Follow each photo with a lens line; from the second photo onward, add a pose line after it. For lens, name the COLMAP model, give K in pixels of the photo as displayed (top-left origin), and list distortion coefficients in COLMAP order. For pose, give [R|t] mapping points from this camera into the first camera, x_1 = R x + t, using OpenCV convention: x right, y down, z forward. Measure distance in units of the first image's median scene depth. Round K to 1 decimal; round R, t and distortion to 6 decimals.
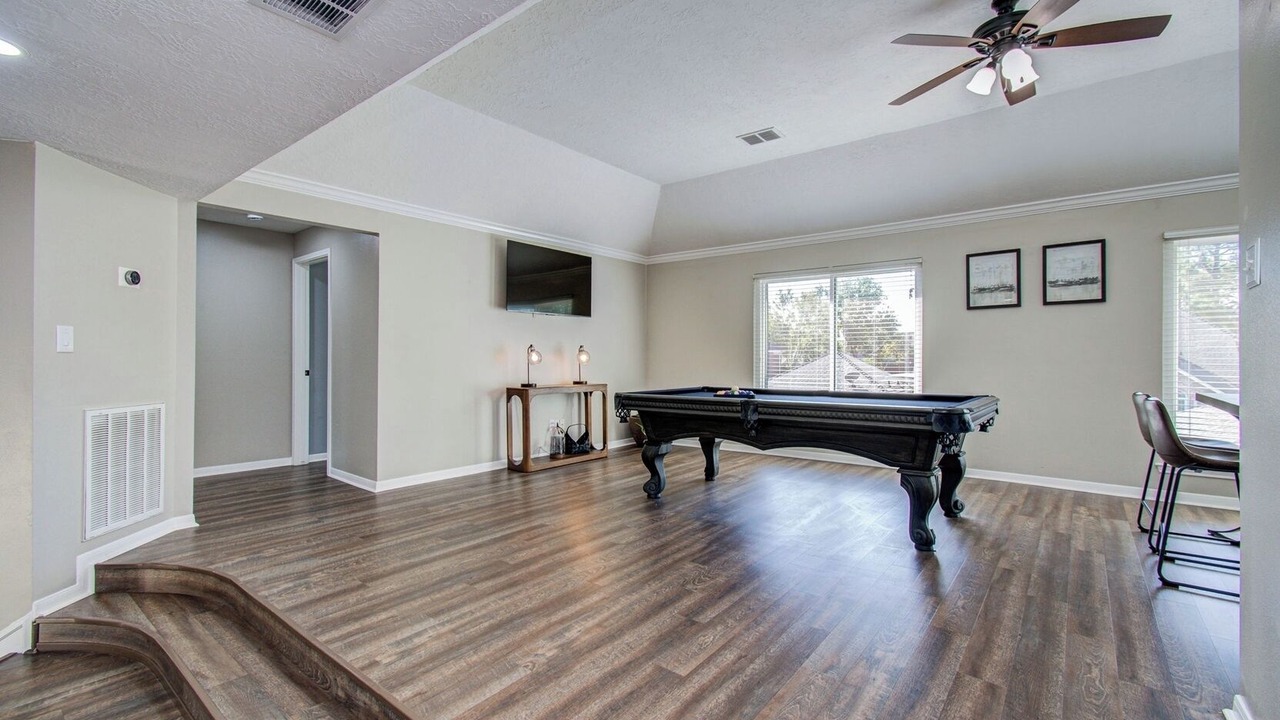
lens RADIAL K [[566.3, 0, 642.6], [0, 566.3, 358.2], [0, 0, 1]] dist [0.000855, 0.000331]
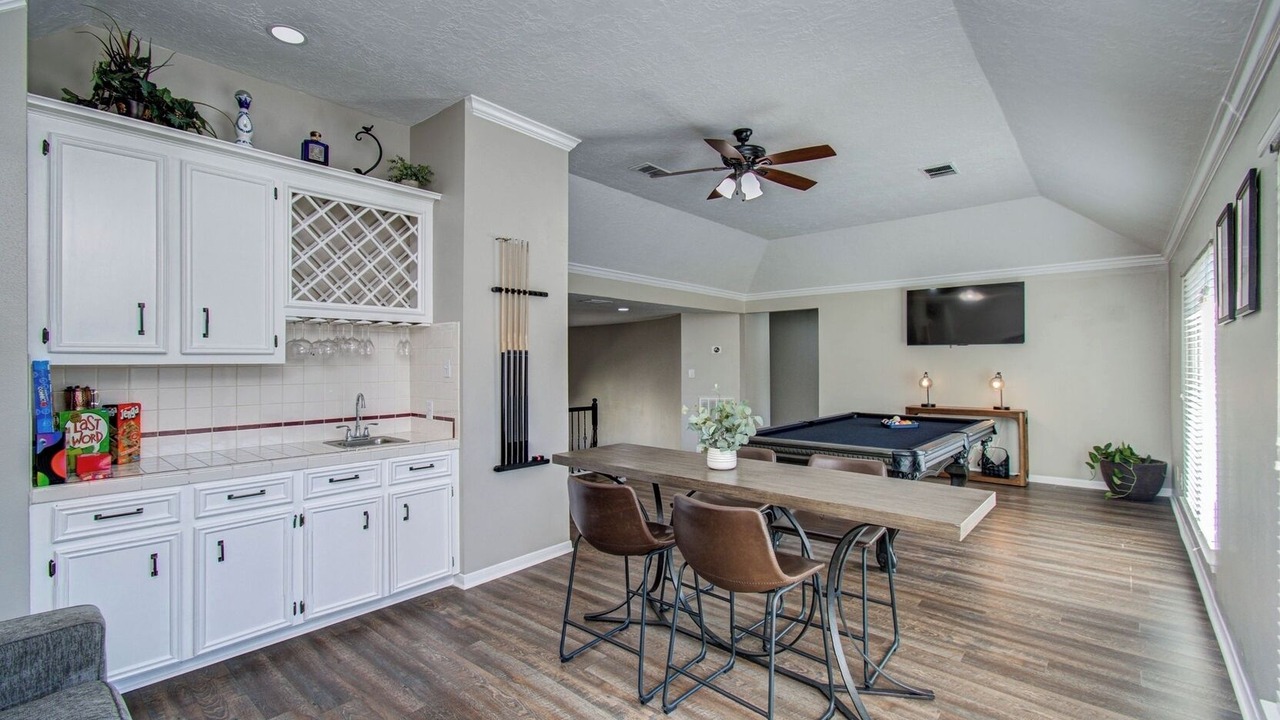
lens RADIAL K [[566.3, 0, 640.9], [0, 566.3, 363.8], [0, 0, 1]] dist [0.000855, 0.000331]
pose [[-0.049087, 0.001065, -0.998794, 1.192206], [0.004737, 0.999988, 0.000833, -0.052751], [0.998783, -0.004690, -0.049091, 0.510186]]
